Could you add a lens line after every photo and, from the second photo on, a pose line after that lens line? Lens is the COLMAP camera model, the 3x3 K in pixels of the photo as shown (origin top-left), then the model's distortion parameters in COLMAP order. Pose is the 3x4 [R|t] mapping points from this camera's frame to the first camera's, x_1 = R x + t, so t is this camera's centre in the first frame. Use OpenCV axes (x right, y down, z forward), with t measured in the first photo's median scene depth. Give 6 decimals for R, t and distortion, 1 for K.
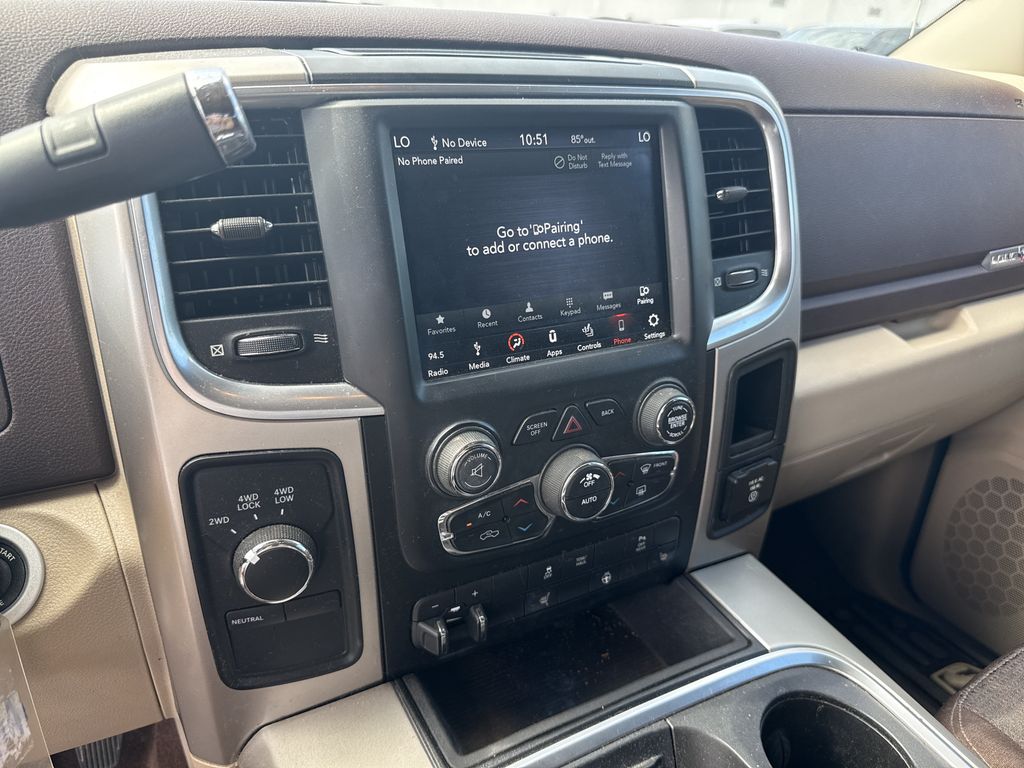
lens RADIAL K [[743.3, 0, 525.4], [0, 743.3, 381.5], [0, 0, 1]] dist [0.094435, -0.183999]
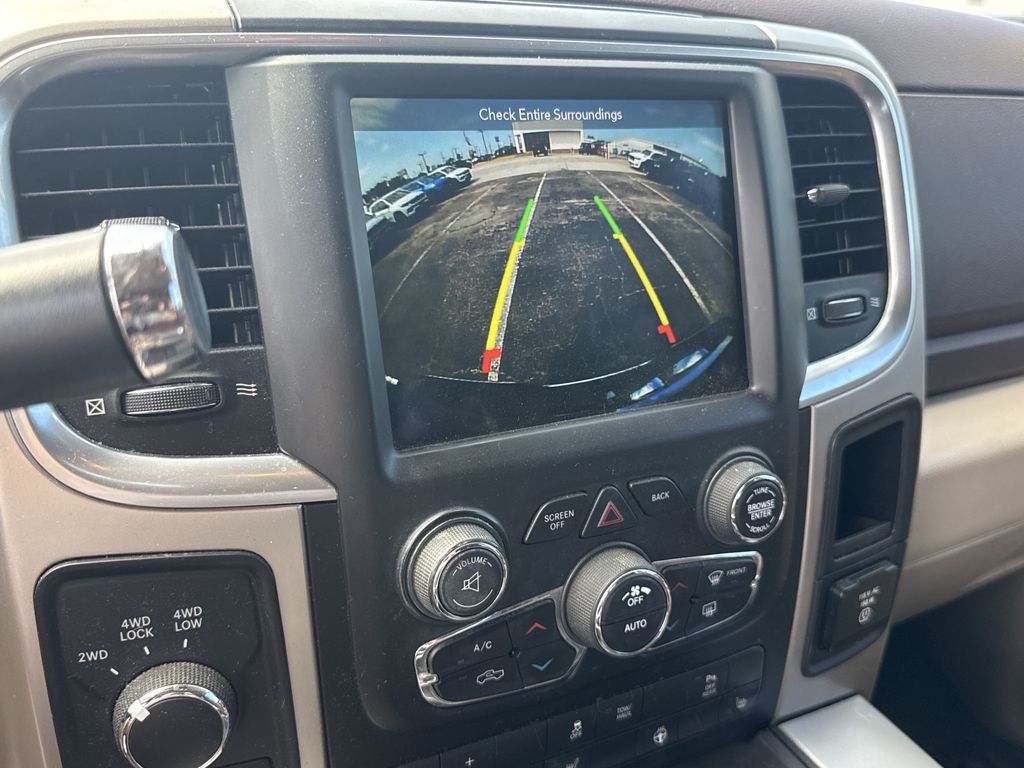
lens RADIAL K [[909.5, 0, 526.2], [0, 909.5, 383.9], [0, 0, 1]] dist [0.110508, -0.277715]
pose [[0.999633, -0.000580, -0.027101, 0.007802], [-0.001449, 0.997197, -0.074806, 0.000269], [0.027068, 0.074818, 0.996830, 0.137856]]
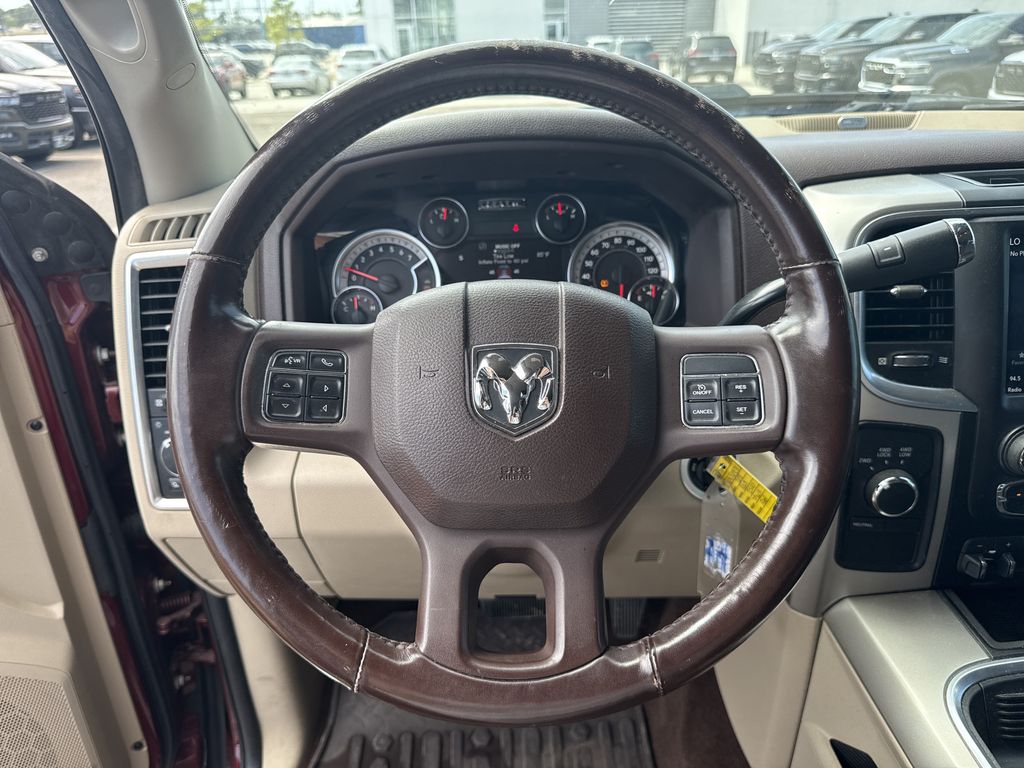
lens RADIAL K [[733.9, 0, 513.1], [0, 733.9, 370.5], [0, 0, 1]] dist [0.030015, -0.037839]
pose [[0.902362, 0.113353, -0.415806, -0.390482], [-0.122859, 0.992416, 0.003920, 0.063939], [0.413097, 0.047548, 0.909445, -0.734884]]
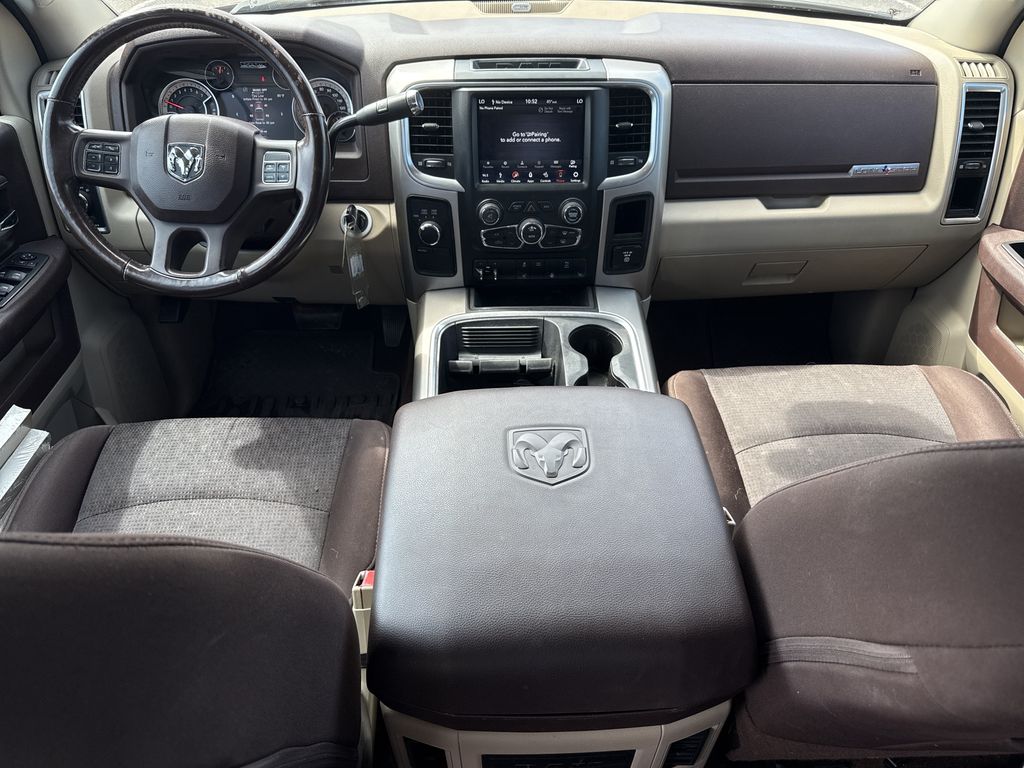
lens RADIAL K [[752.6, 0, 512.0], [0, 752.6, 384.0], [0, 0, 1]] dist [0.039487, -0.067966]
pose [[0.880802, 0.249992, -0.402109, 1.308887], [-0.160895, 0.956748, 0.242377, 0.015102], [0.445309, -0.148789, 0.882928, -1.636857]]
